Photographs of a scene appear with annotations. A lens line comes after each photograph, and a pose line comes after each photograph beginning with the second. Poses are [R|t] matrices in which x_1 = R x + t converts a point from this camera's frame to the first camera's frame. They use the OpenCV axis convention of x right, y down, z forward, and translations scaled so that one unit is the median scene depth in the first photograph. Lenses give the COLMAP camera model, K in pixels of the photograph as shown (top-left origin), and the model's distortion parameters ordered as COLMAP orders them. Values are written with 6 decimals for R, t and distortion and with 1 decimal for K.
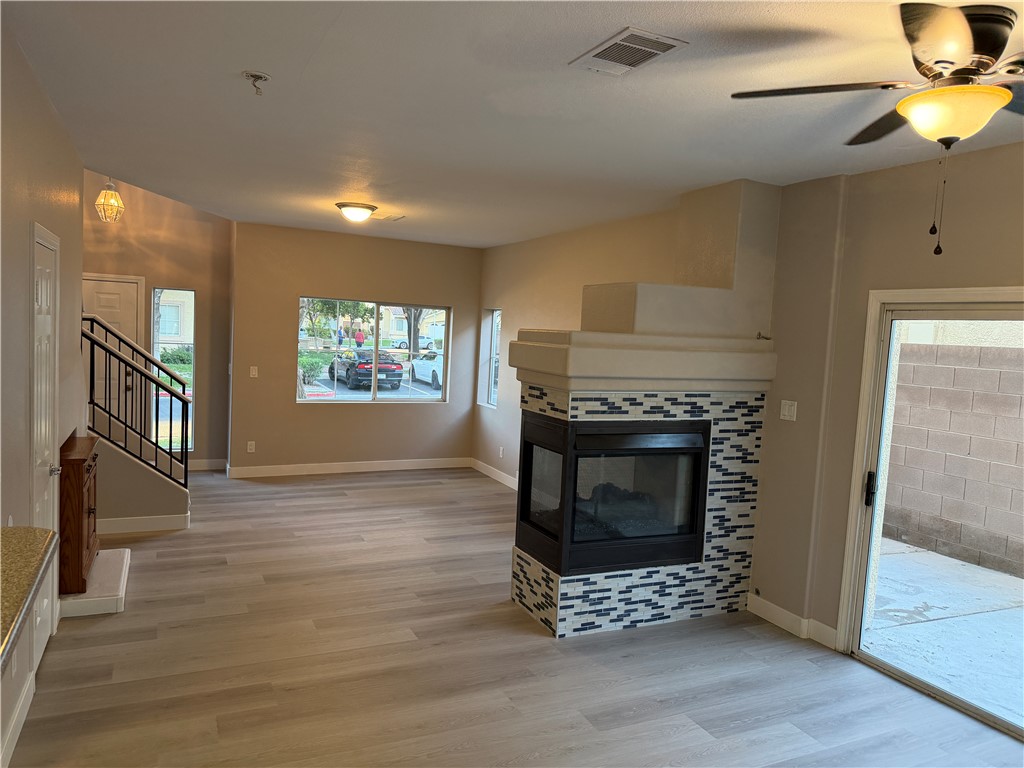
lens RADIAL K [[722.1, 0, 512.0], [0, 722.1, 384.0], [0, 0, 1]] dist [0.124783, -0.187792]
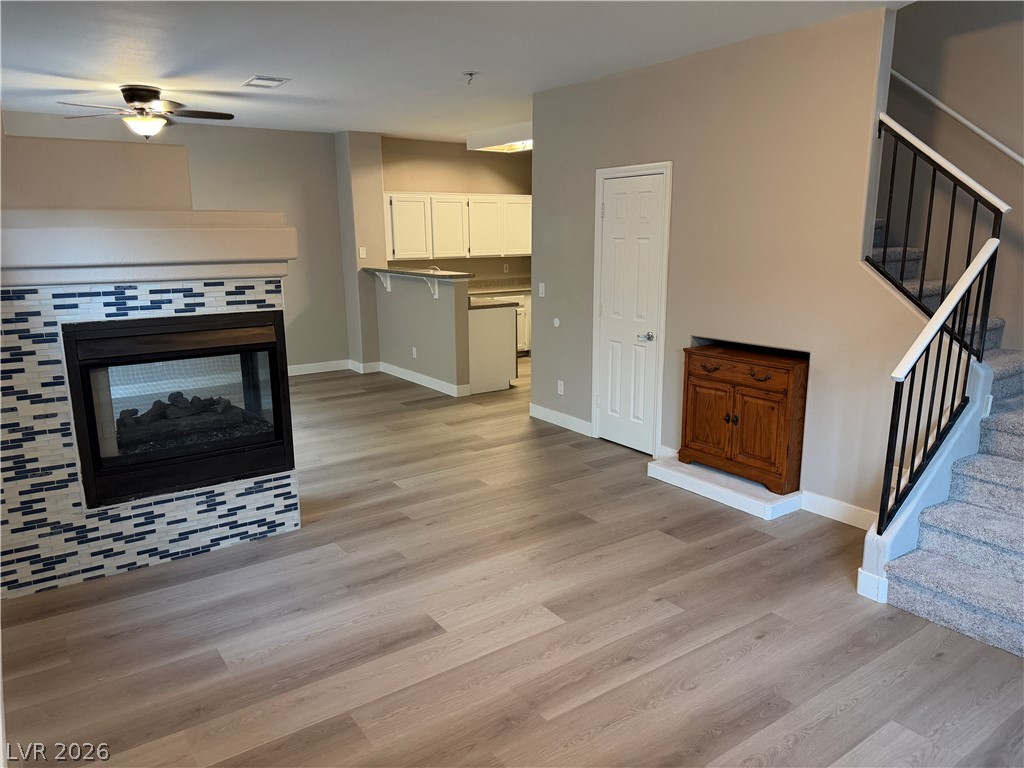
lens RADIAL K [[722.1, 0, 512.0], [0, 722.1, 384.0], [0, 0, 1]] dist [0.124783, -0.187792]
pose [[-0.985451, -0.012072, -0.169533, -0.104325], [-0.057809, 0.961812, 0.267538, -0.125674], [0.159829, 0.273446, -0.948516, 1.894198]]
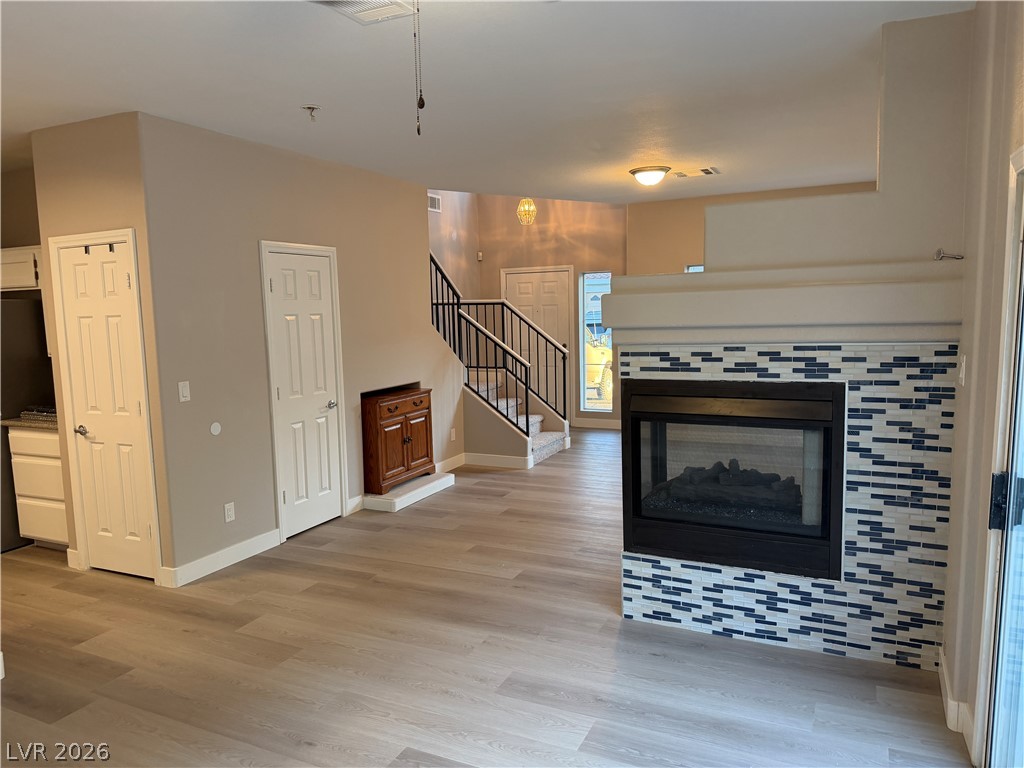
lens RADIAL K [[722.1, 0, 512.0], [0, 722.1, 384.0], [0, 0, 1]] dist [0.124783, -0.187792]
pose [[0.625168, 0.018531, -0.780270, 0.621514], [0.002501, 0.999665, 0.025745, 0.031077], [0.780486, -0.018046, 0.624913, 0.301594]]
